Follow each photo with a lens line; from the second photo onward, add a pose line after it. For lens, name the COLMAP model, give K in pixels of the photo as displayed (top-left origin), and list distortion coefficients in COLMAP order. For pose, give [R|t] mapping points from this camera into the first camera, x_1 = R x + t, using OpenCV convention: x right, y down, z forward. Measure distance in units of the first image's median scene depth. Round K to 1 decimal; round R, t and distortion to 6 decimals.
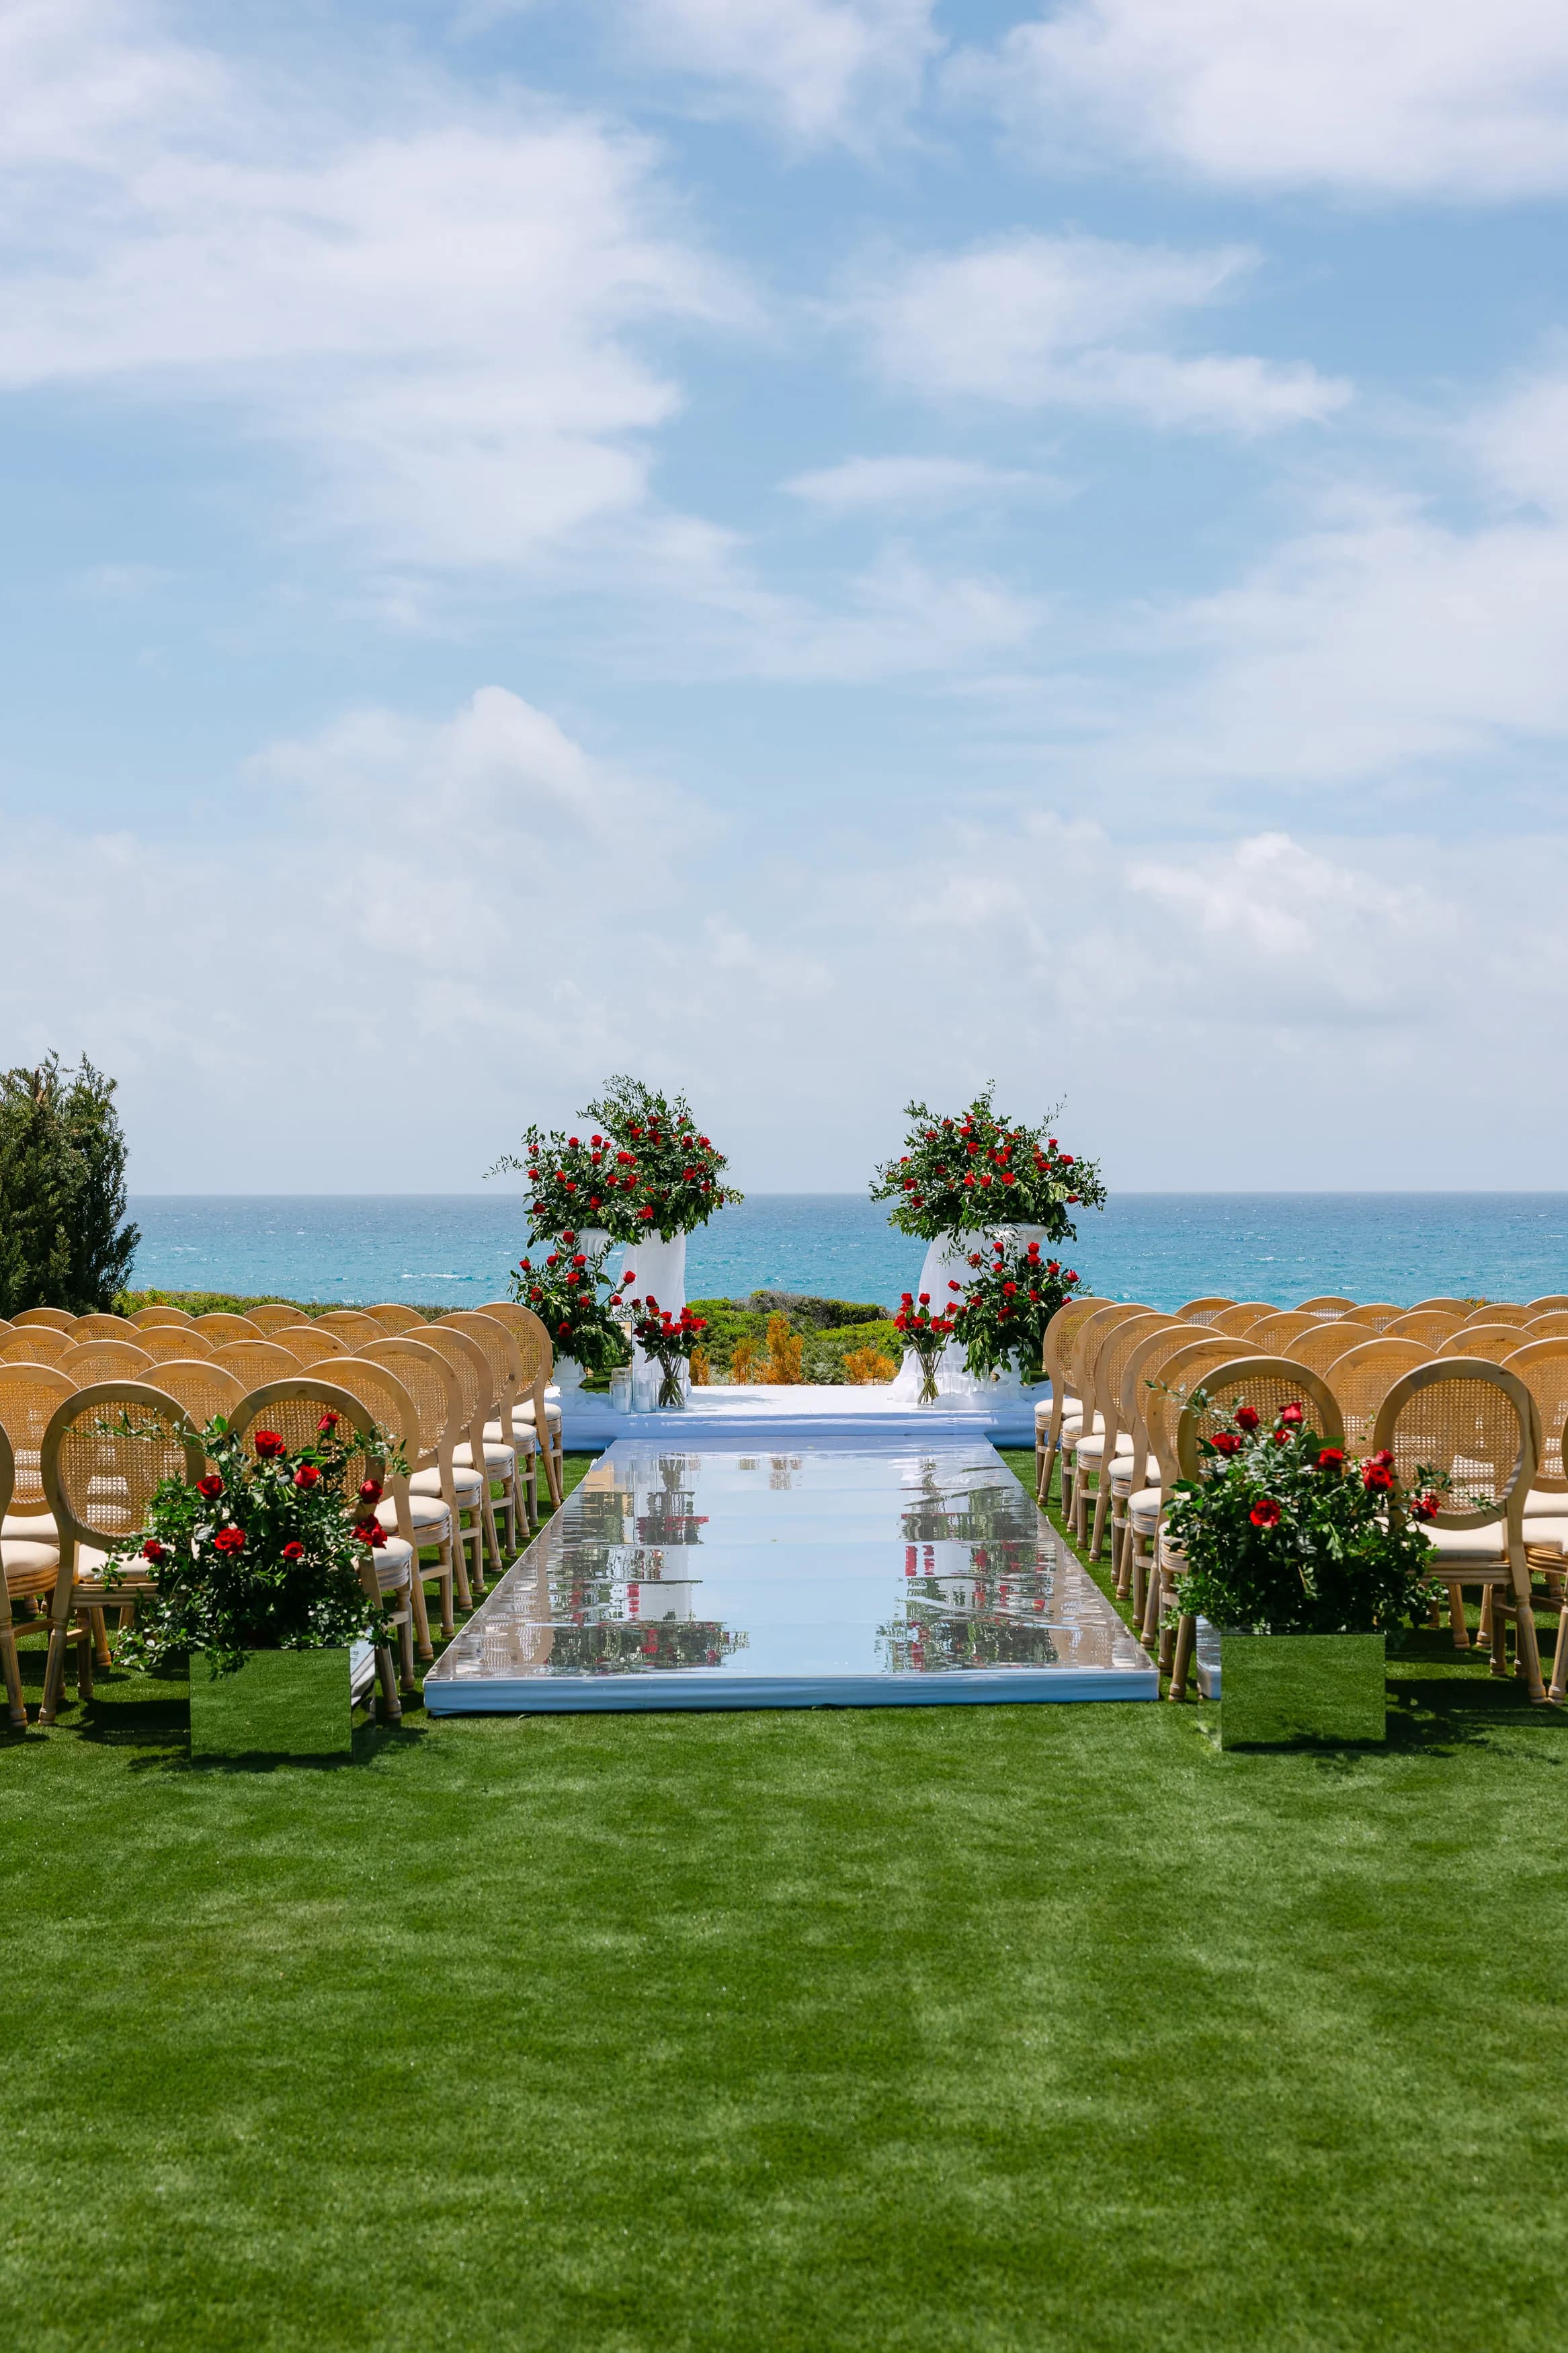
lens RADIAL K [[3658.4, 0, 784.0], [0, 3658.4, 1176.5], [0, 0, 1]] dist [0.006925, 0.009011]
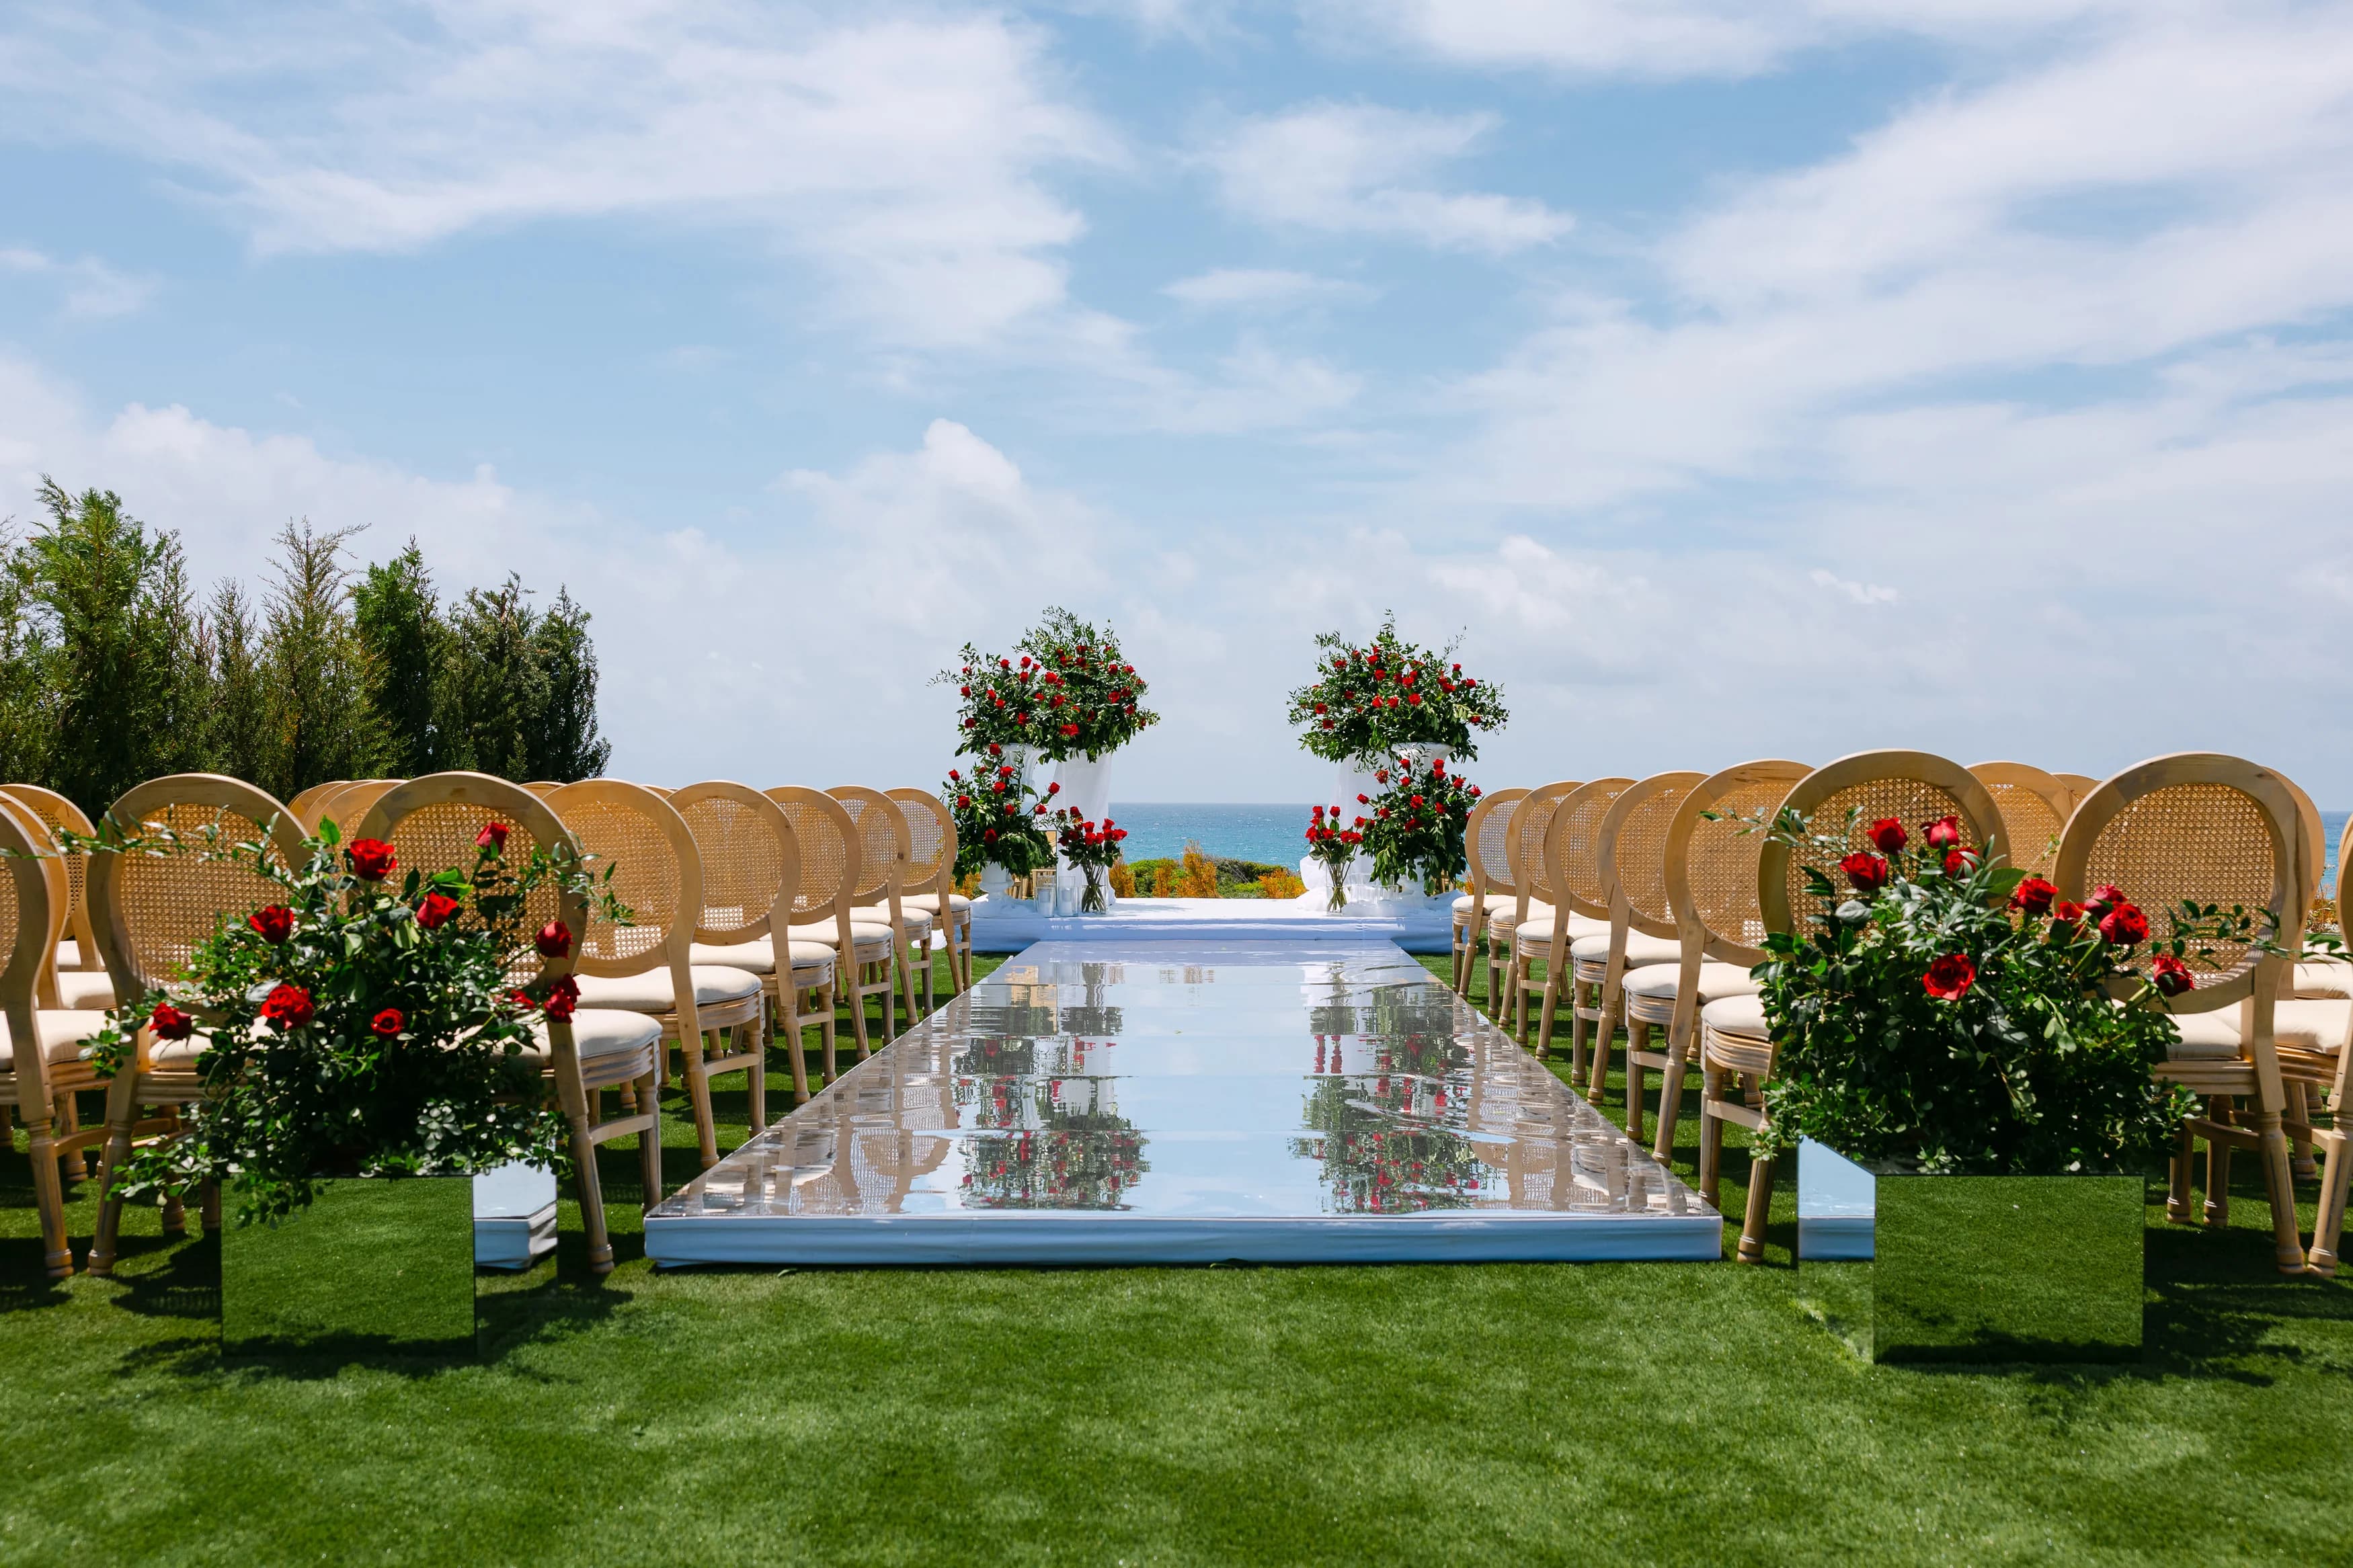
lens RADIAL K [[2025.4, 0, 1135.9], [0, 2025.4, 912.1], [0, 0, 1]] dist [-0.002993, 0.010191]
pose [[0.999081, 0.007785, -0.042156, 0.009146], [-0.006537, 0.999538, 0.029667, 0.068023], [0.042368, -0.029364, 0.998670, 0.621184]]
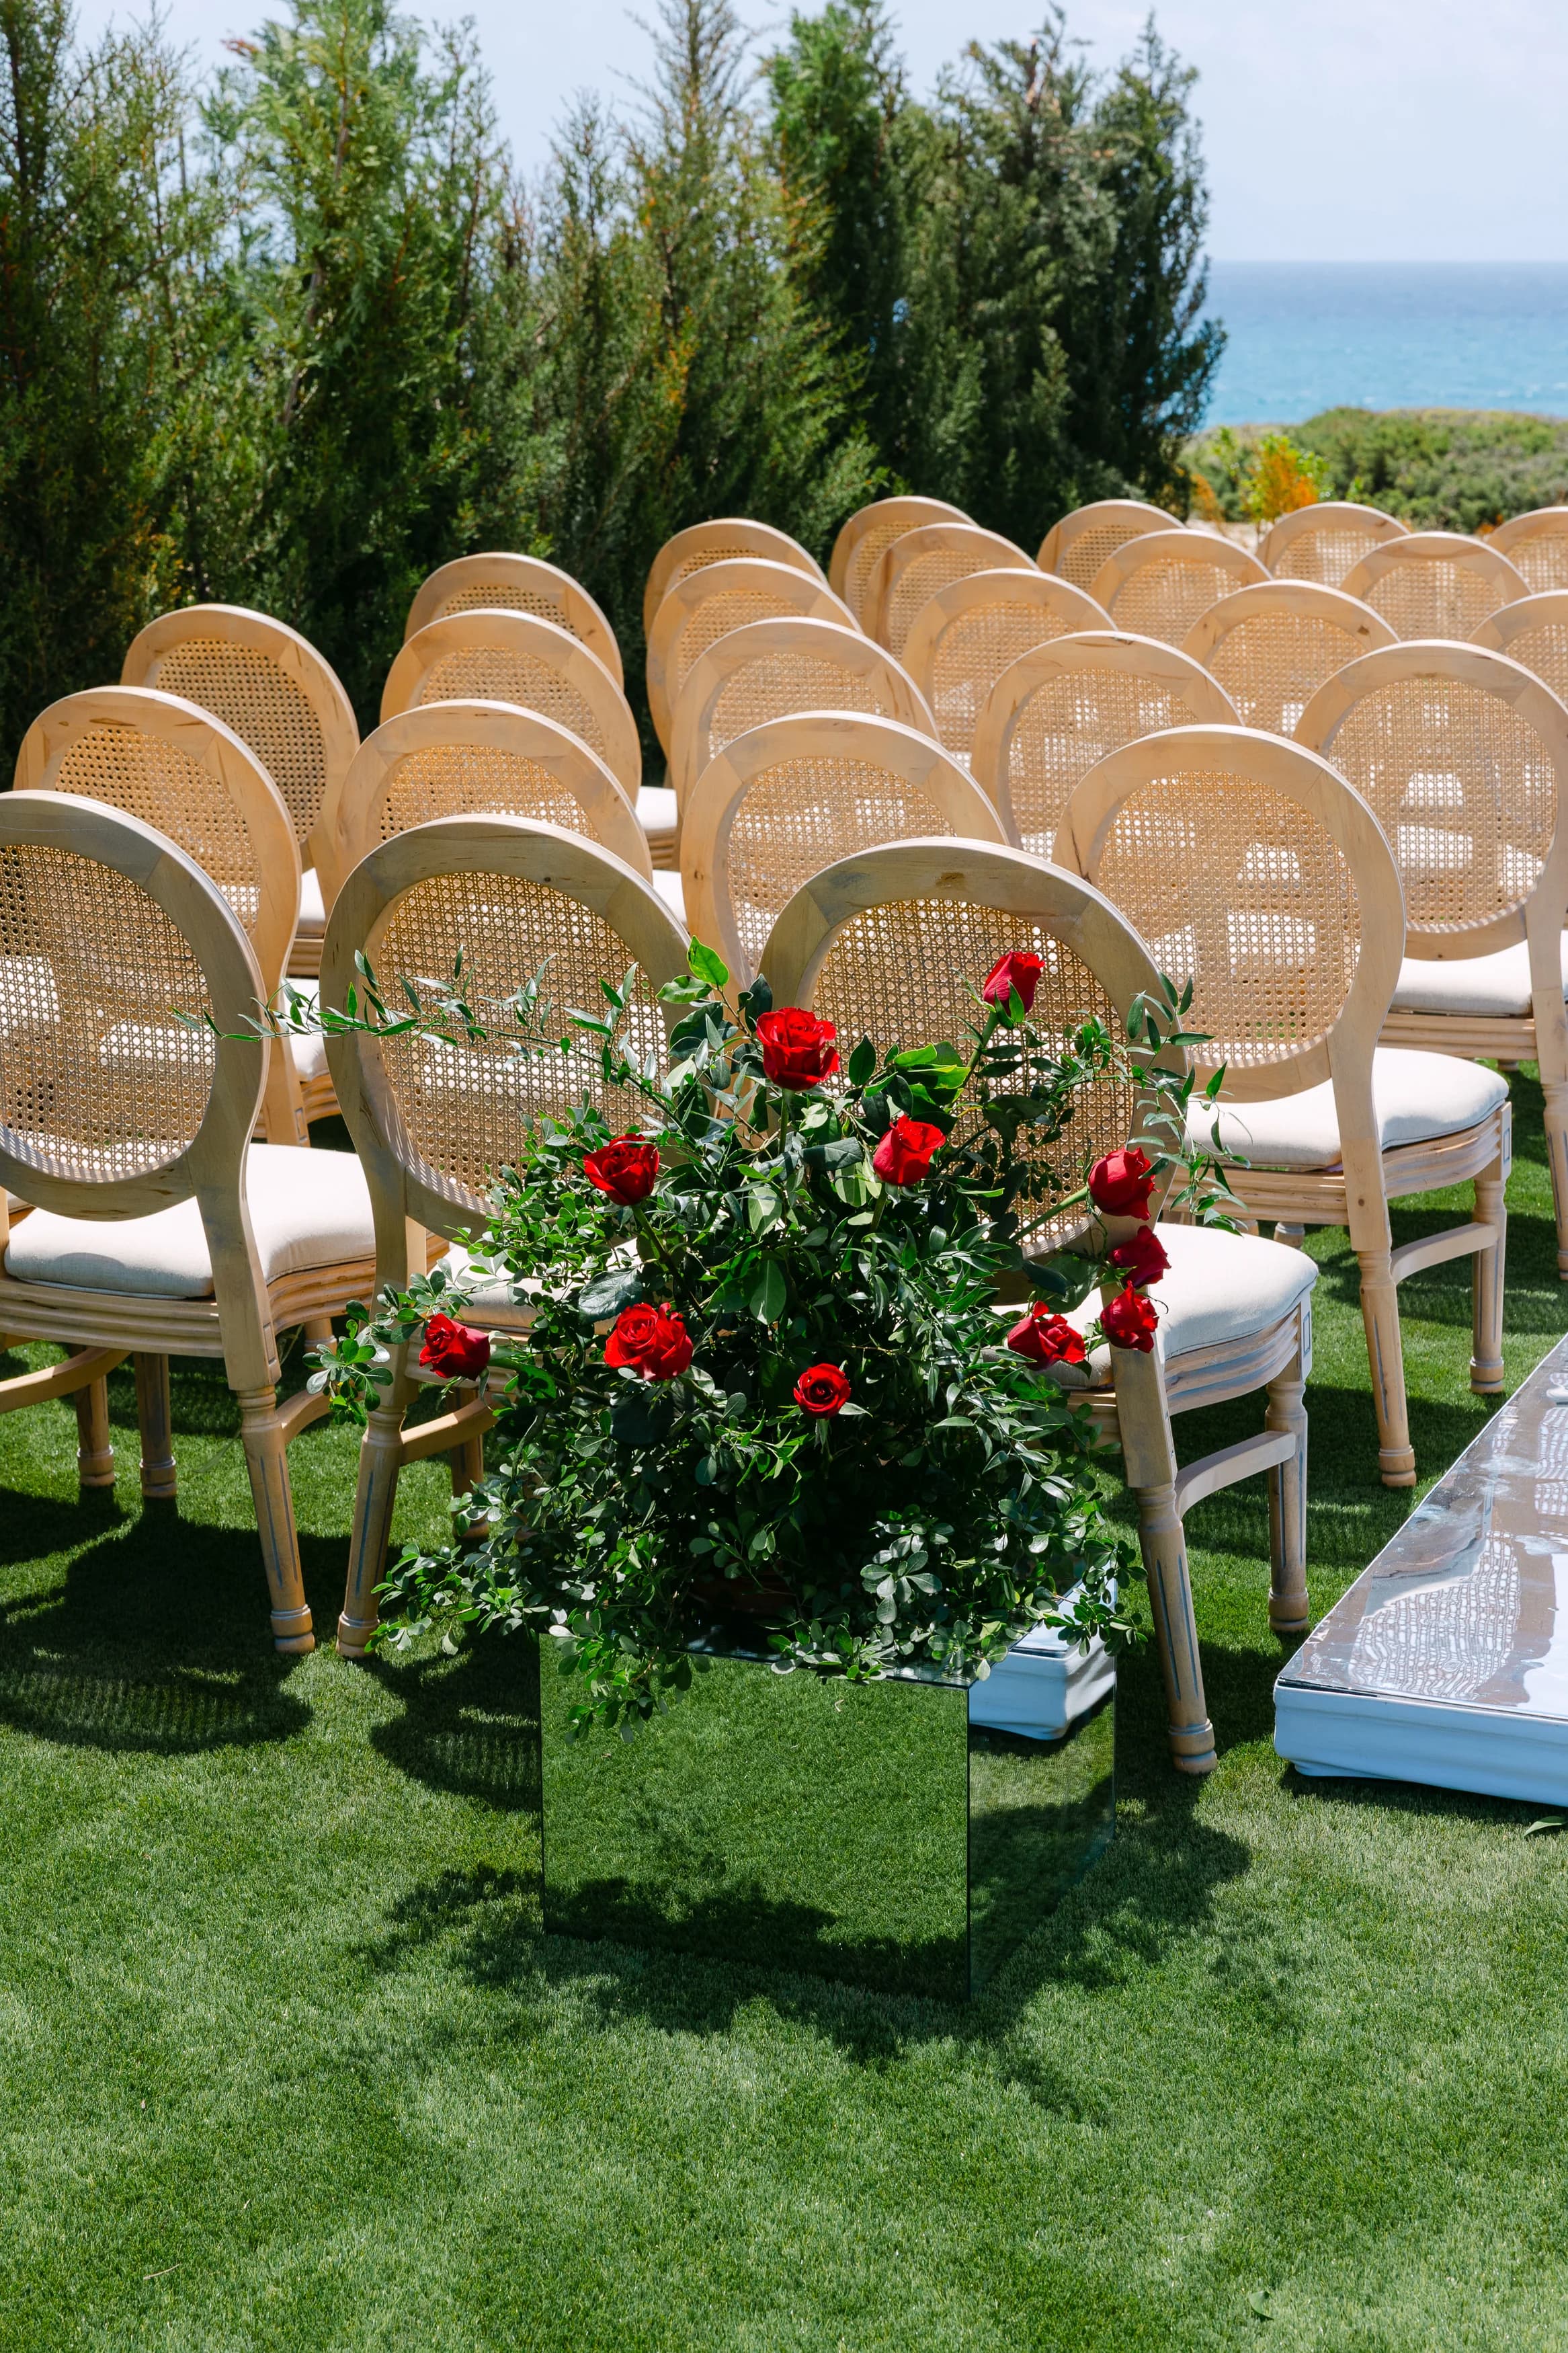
lens RADIAL K [[3658.4, 0, 784.0], [0, 3658.4, 1176.5], [0, 0, 1]] dist [0.006925, 0.009011]
pose [[0.918171, 0.098869, -0.383649, -0.009066], [0.000145, 0.968277, 0.249879, -0.001454], [0.396184, -0.229487, 0.889030, 0.665092]]
